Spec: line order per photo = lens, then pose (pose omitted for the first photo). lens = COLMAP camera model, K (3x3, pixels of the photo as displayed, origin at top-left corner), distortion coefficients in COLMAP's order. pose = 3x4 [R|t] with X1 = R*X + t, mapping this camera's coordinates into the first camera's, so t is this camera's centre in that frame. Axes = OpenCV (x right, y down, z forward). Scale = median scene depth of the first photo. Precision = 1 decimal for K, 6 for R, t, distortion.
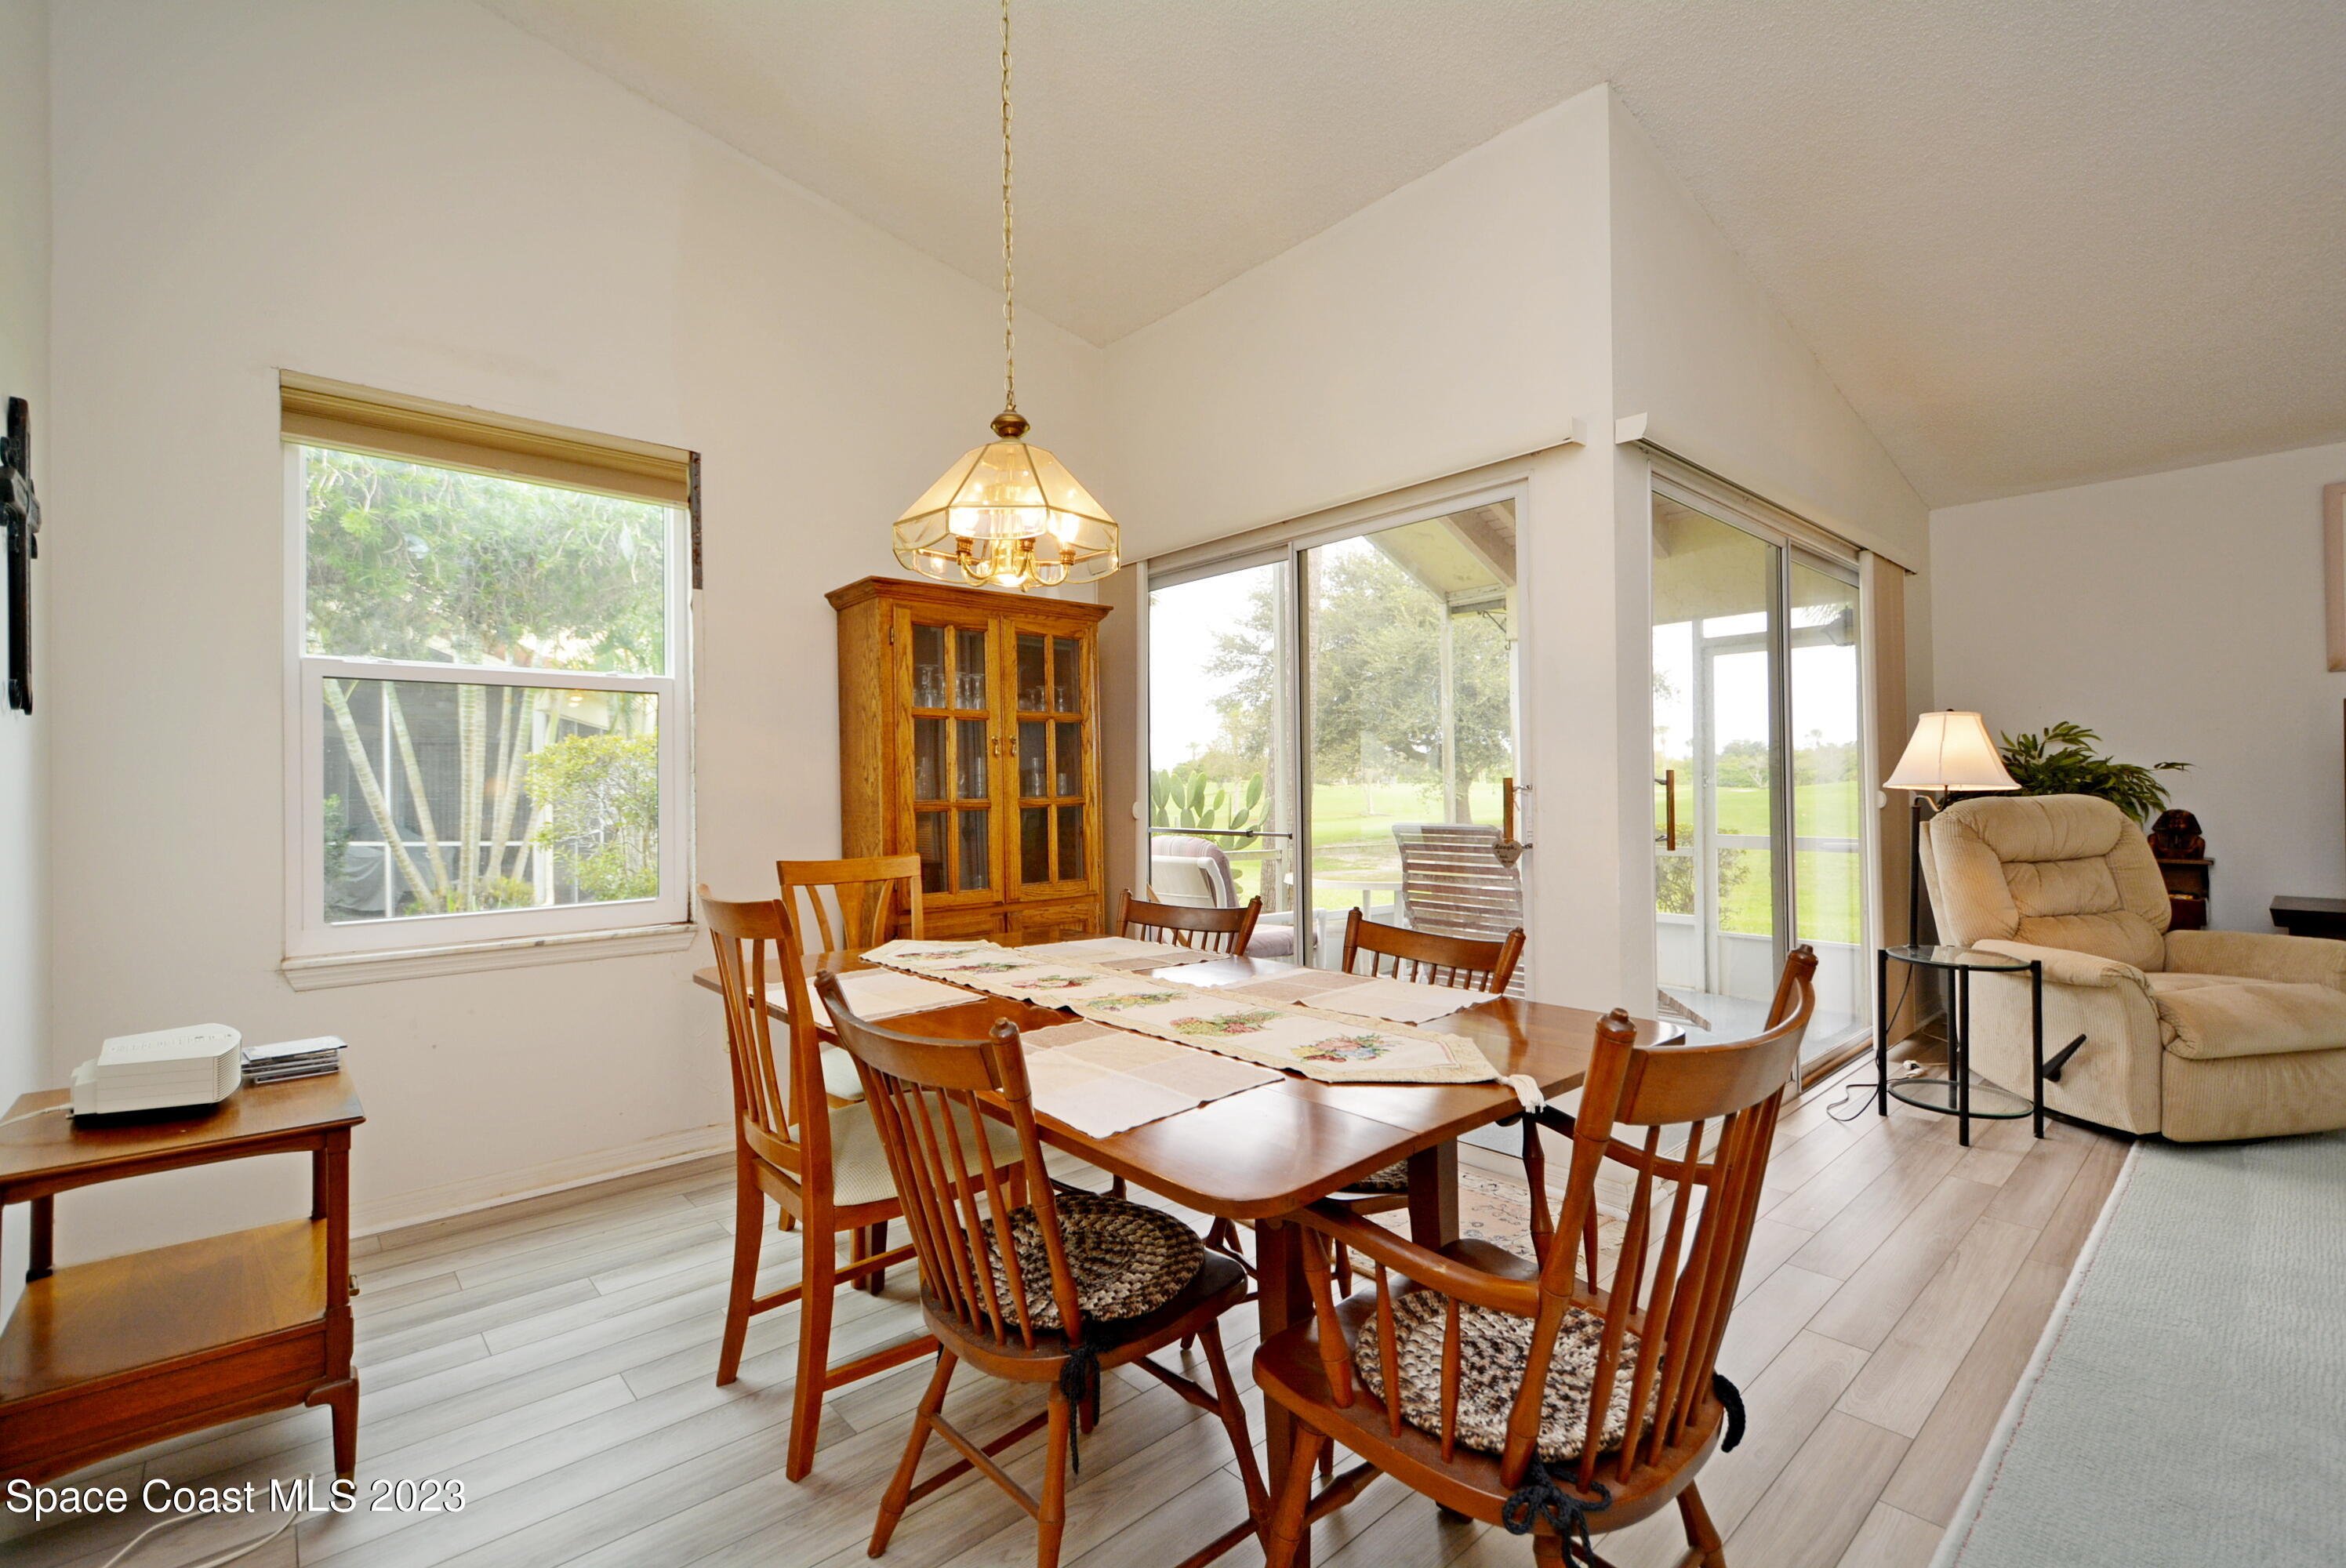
lens RADIAL K [[1033.3, 0, 1183.5], [0, 1033.3, 773.7], [0, 0, 1]] dist [0.005545, -0.006924]
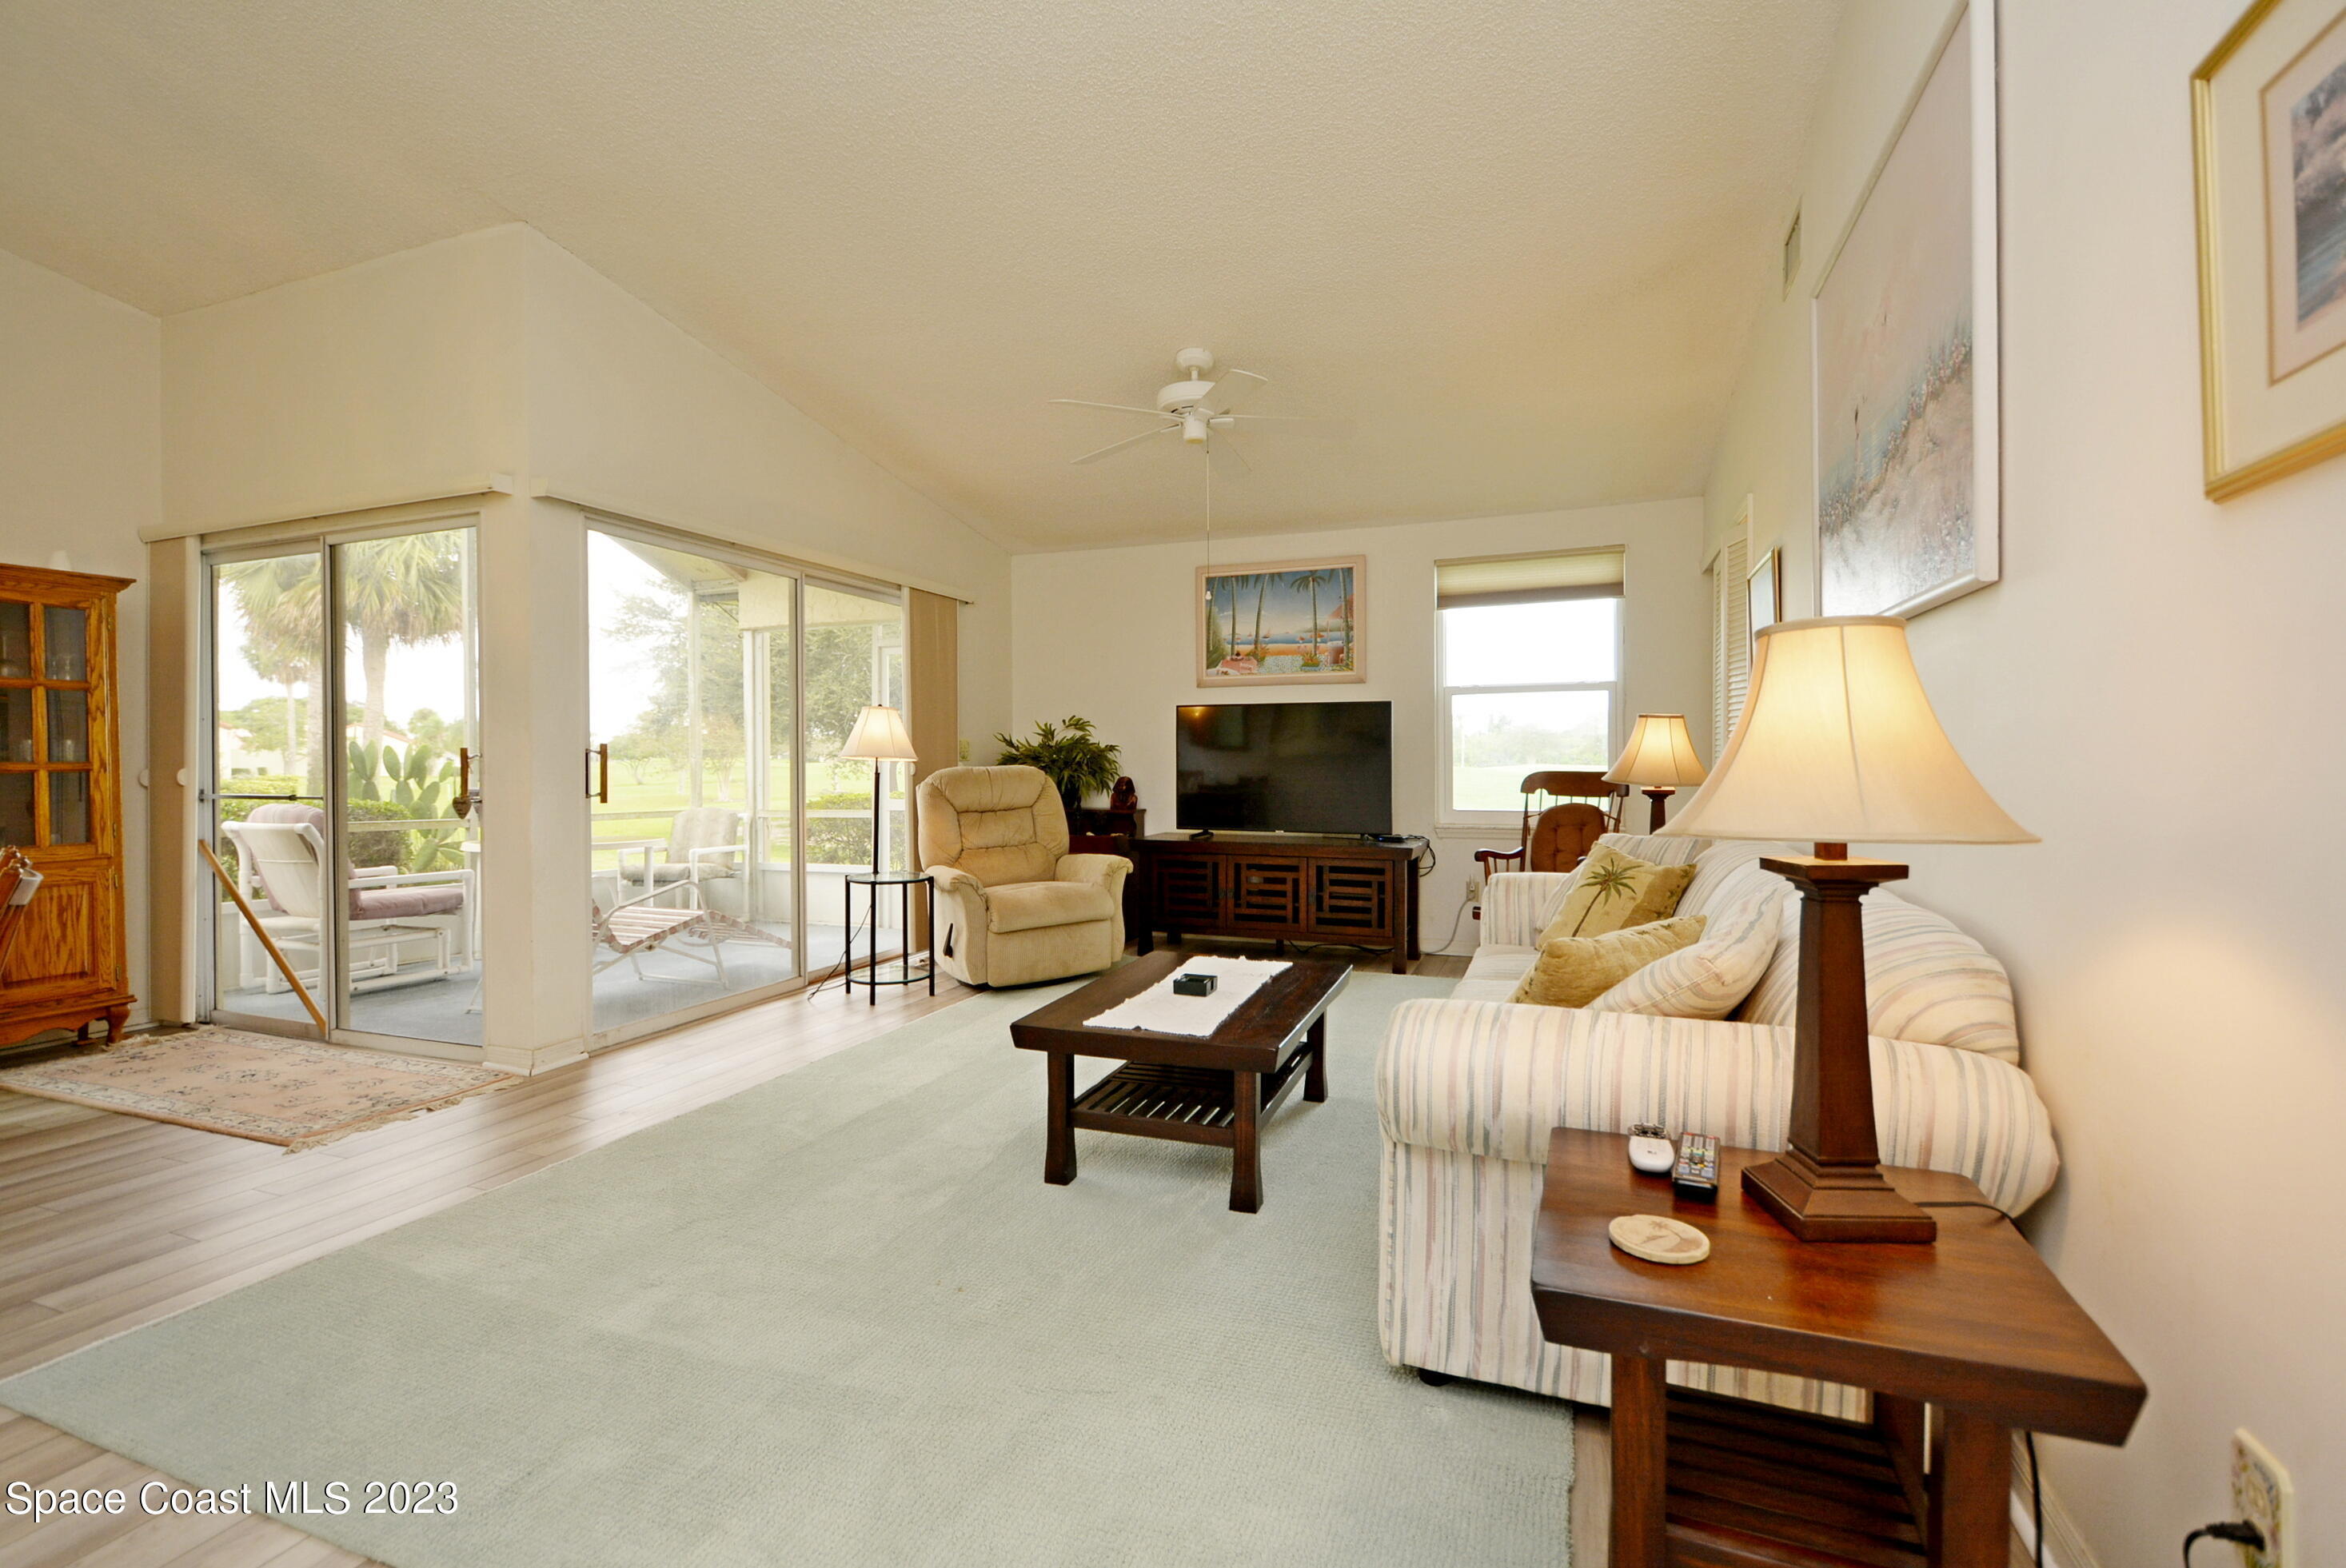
lens RADIAL K [[1043.0, 0, 1176.2], [0, 1043.0, 773.6], [0, 0, 1]] dist [0.004413, -0.005817]
pose [[0.887720, 0.001081, 0.460383, 0.429527], [-0.010940, 0.999764, 0.018748, 0.001640], [-0.460255, -0.021679, 0.887522, -0.462779]]
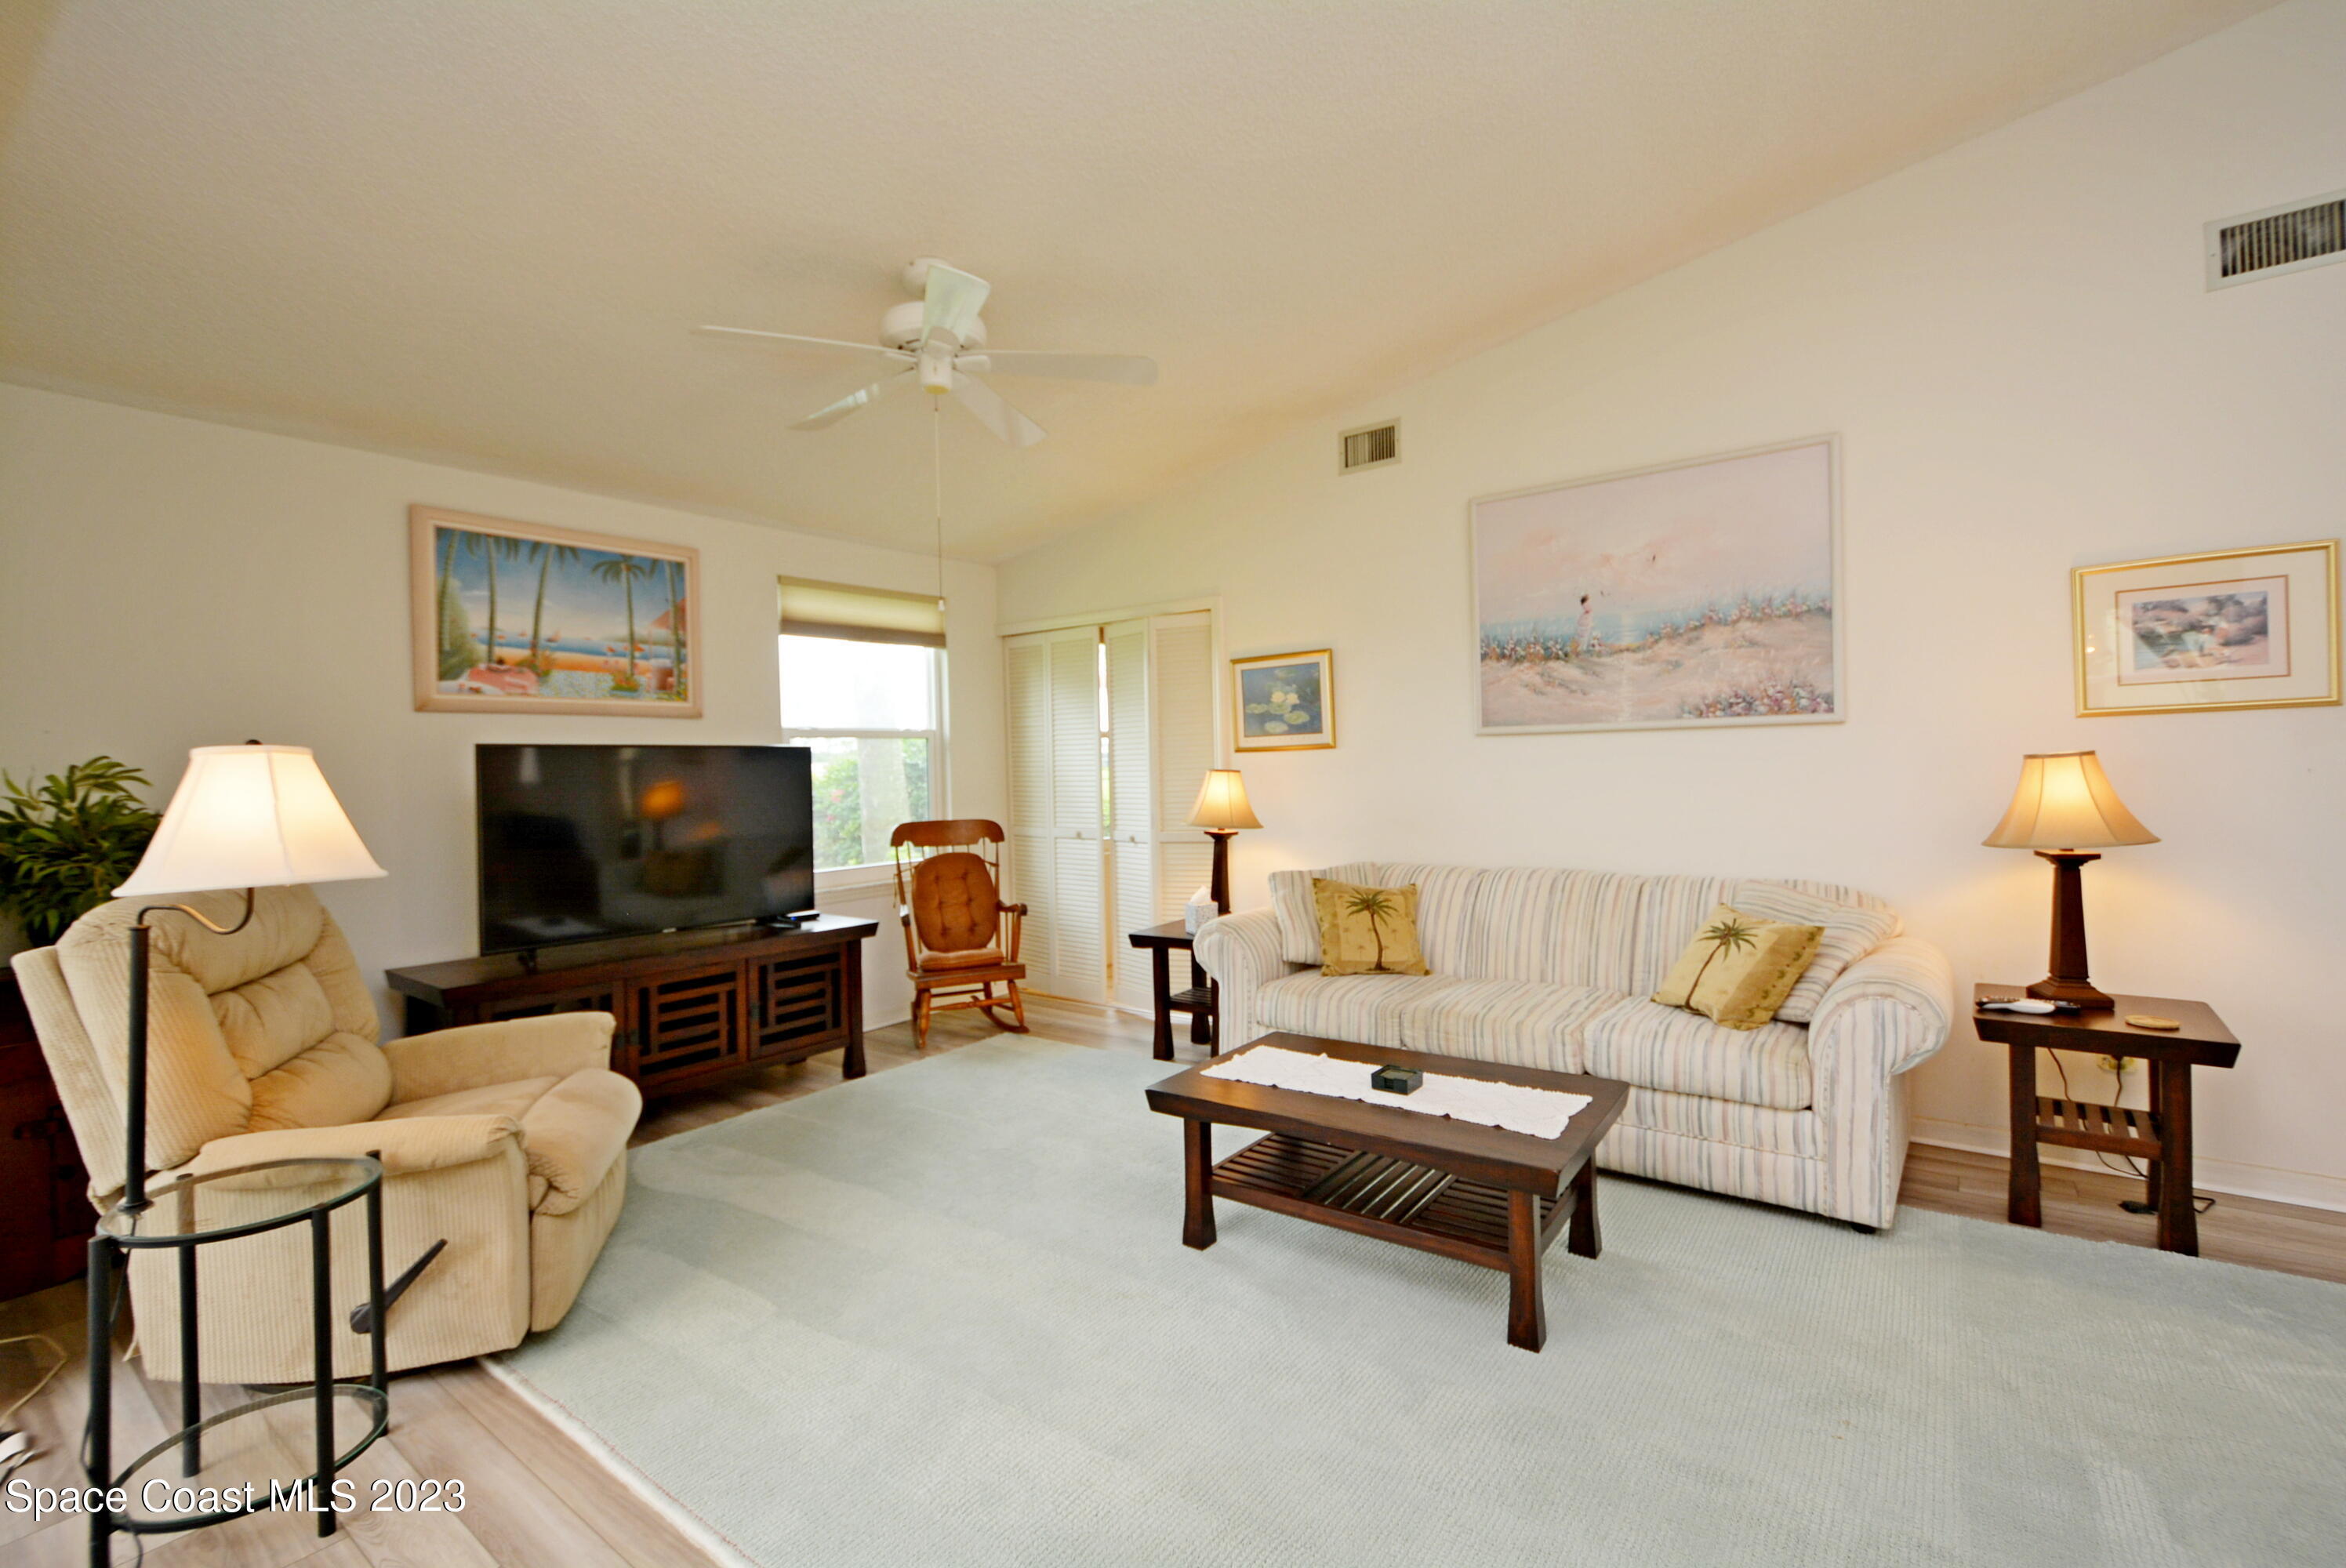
lens RADIAL K [[1006.5, 0, 1213.0], [0, 1006.5, 776.4], [0, 0, 1]] dist [0.001267, -0.012099]
pose [[-0.204193, 0.008474, 0.978894, 0.129307], [0.017028, 0.999842, -0.005104, -0.030977], [-0.978782, 0.015627, -0.204305, 0.597156]]
